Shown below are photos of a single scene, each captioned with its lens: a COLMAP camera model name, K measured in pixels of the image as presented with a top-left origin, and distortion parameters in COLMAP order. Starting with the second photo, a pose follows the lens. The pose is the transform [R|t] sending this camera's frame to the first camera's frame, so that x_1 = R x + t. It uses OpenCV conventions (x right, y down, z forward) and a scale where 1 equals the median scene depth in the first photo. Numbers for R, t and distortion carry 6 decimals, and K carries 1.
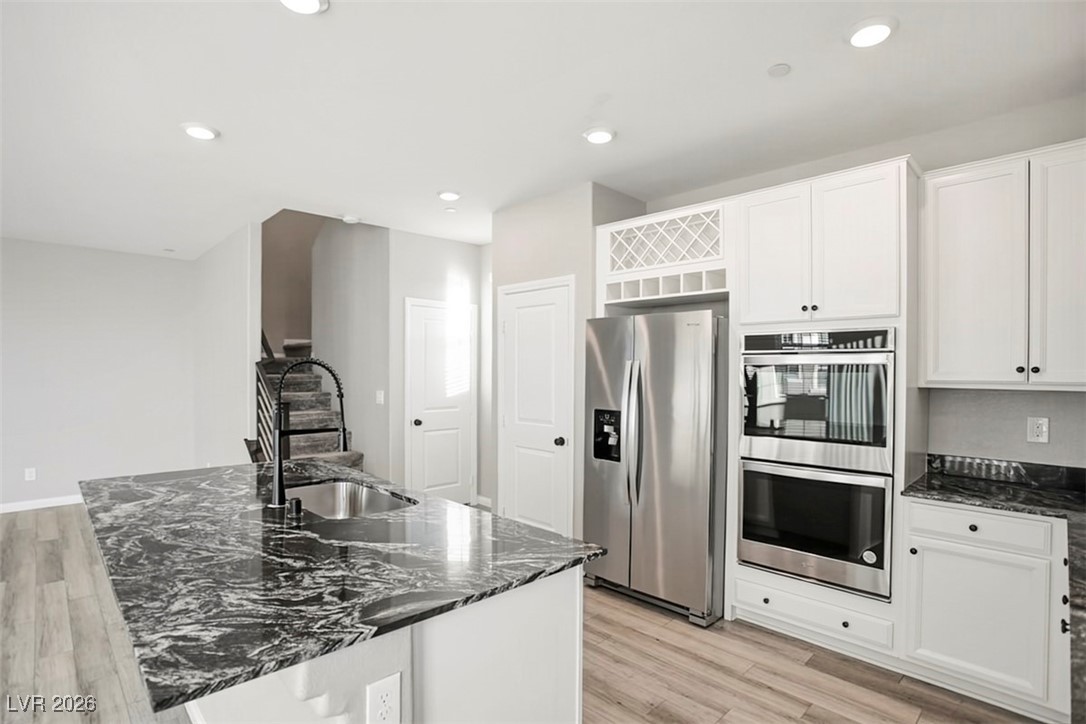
lens RADIAL K [[537.3, 0, 543.8], [0, 537.3, 375.6], [0, 0, 1]] dist [-0.071116, 0.030435]
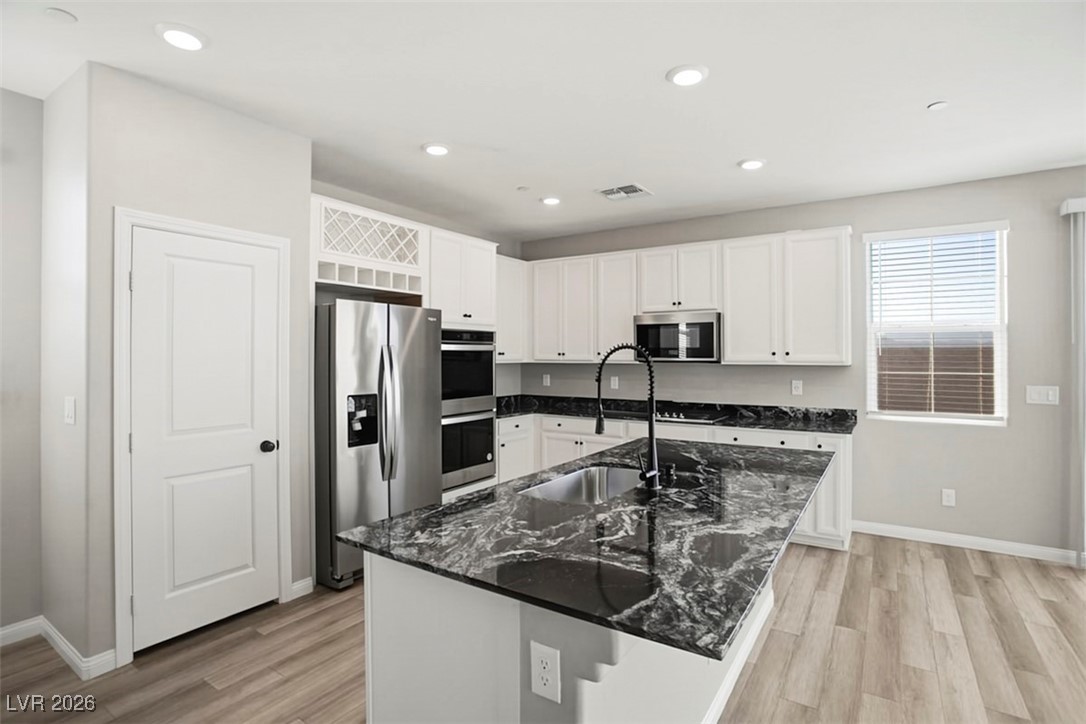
lens RADIAL K [[532.9, 0, 547.3], [0, 532.9, 355.1], [0, 0, 1]] dist [-0.067492, 0.029113]
pose [[-0.209474, -0.003156, 0.977809, -1.042743], [0.010196, 0.999933, 0.005411, -0.012925], [-0.977761, 0.011103, -0.209427, 1.001006]]
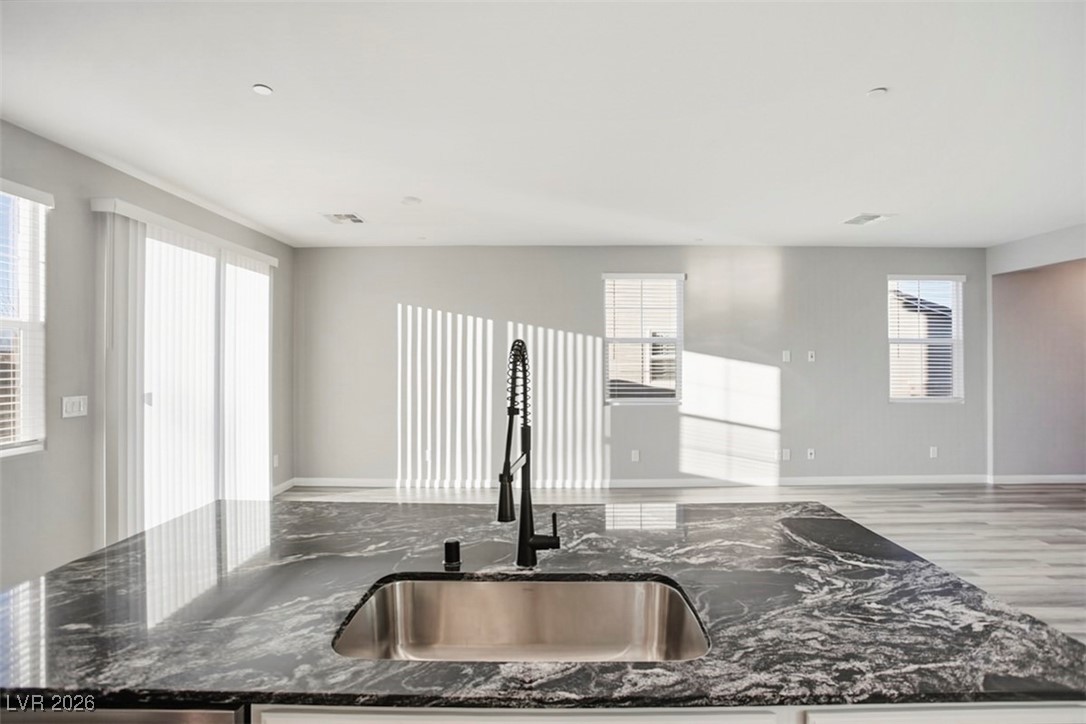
lens RADIAL K [[532.9, 0, 547.3], [0, 532.9, 355.1], [0, 0, 1]] dist [-0.067492, 0.029113]
pose [[-0.702027, -0.009790, -0.712083, -0.030224], [-0.009486, 0.999945, -0.004396, -0.011237], [0.712088, 0.003669, -0.702081, 1.055432]]
